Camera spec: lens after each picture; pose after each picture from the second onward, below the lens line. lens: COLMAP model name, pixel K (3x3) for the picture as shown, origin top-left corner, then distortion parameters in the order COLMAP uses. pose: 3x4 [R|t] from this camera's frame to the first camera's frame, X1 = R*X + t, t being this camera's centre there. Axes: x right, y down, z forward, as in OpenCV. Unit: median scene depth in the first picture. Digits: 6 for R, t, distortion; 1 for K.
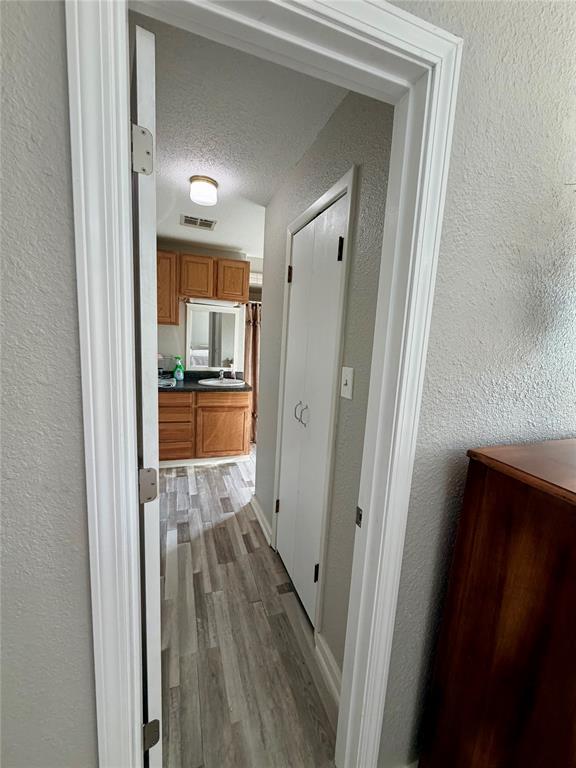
lens RADIAL K [[305.6, 0, 286.7], [0, 305.6, 386.2], [0, 0, 1]] dist [0.001385, -0.000153]
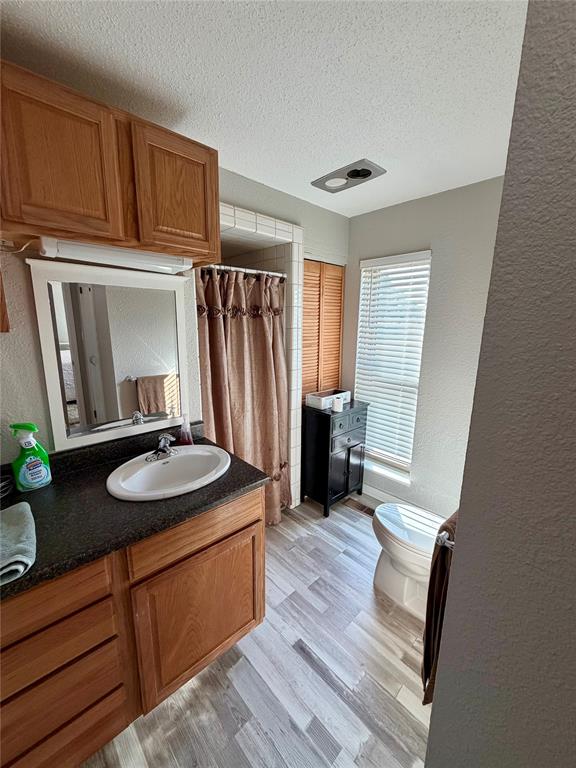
lens RADIAL K [[305.6, 0, 287.9], [0, 305.6, 382.0], [0, 0, 1]] dist [0.001385, -0.000153]
pose [[0.911273, -0.118460, 0.394397, -0.232606], [0.090947, 0.991977, 0.087810, -0.149463], [-0.401635, -0.044150, 0.914735, 0.618651]]
